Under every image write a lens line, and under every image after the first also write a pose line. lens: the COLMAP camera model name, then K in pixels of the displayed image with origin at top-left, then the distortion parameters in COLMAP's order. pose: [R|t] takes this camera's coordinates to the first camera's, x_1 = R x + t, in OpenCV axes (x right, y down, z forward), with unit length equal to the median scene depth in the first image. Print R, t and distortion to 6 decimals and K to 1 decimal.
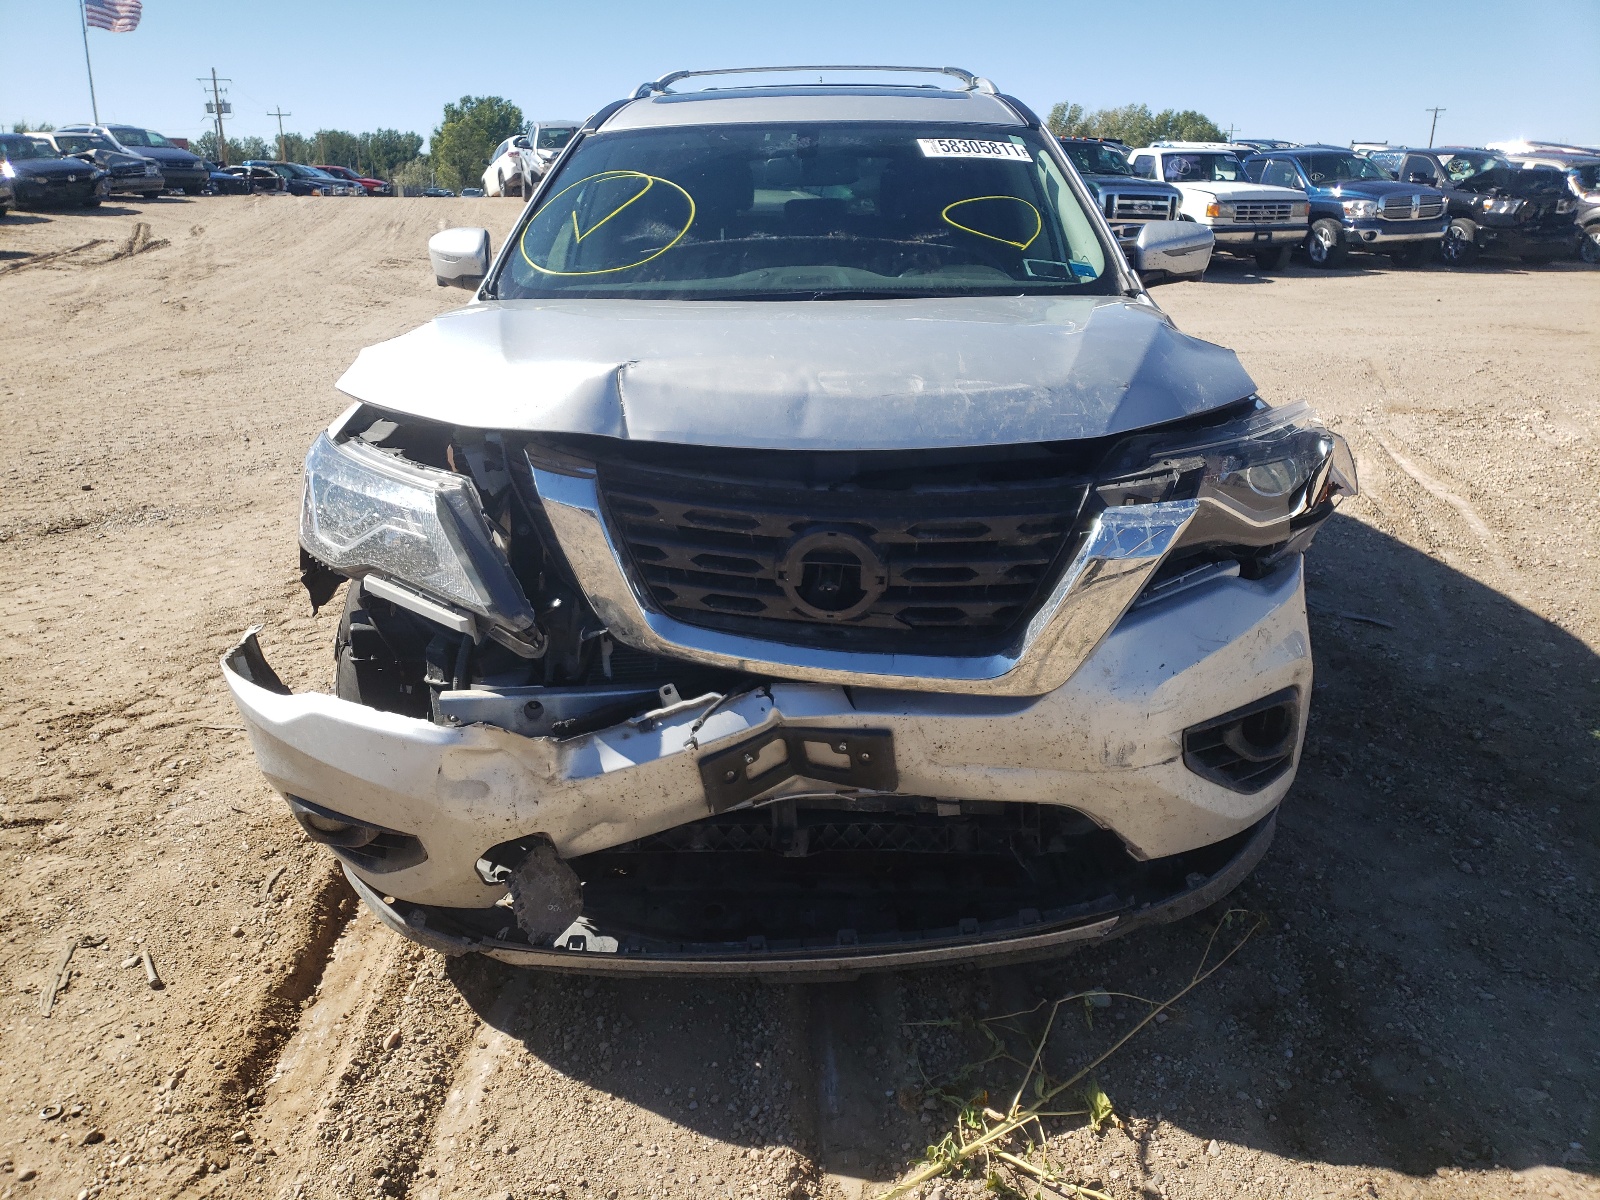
lens RADIAL K [[1235.4, 0, 798.3], [0, 1235.4, 595.5], [0, 0, 1]] dist [0.015424, -0.003323]
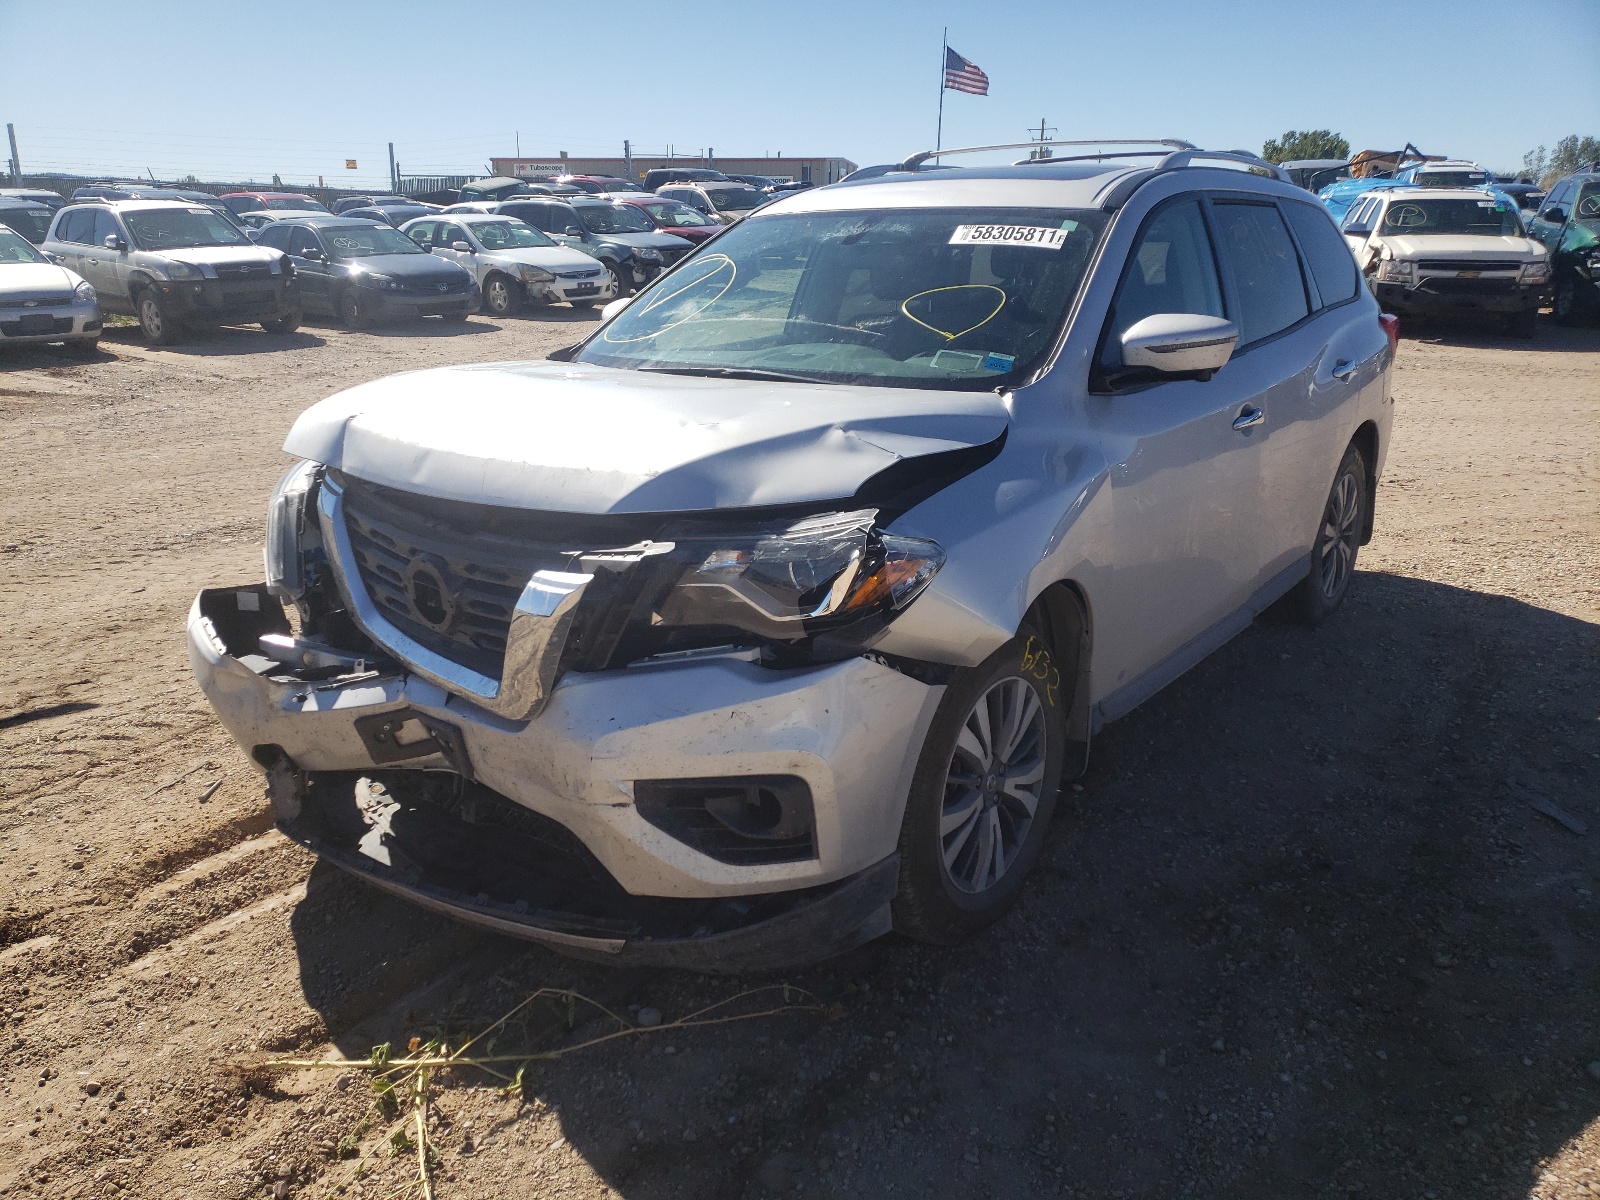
lens RADIAL K [[1235.0, 0, 801.5], [0, 1235.0, 605.7], [0, 0, 1]] dist [0.002279, -0.006376]
pose [[0.825762, 0.162521, -0.540096, 0.999033], [-0.172745, 0.984443, 0.032118, -0.108606], [0.536914, 0.066777, 0.840990, 0.129997]]
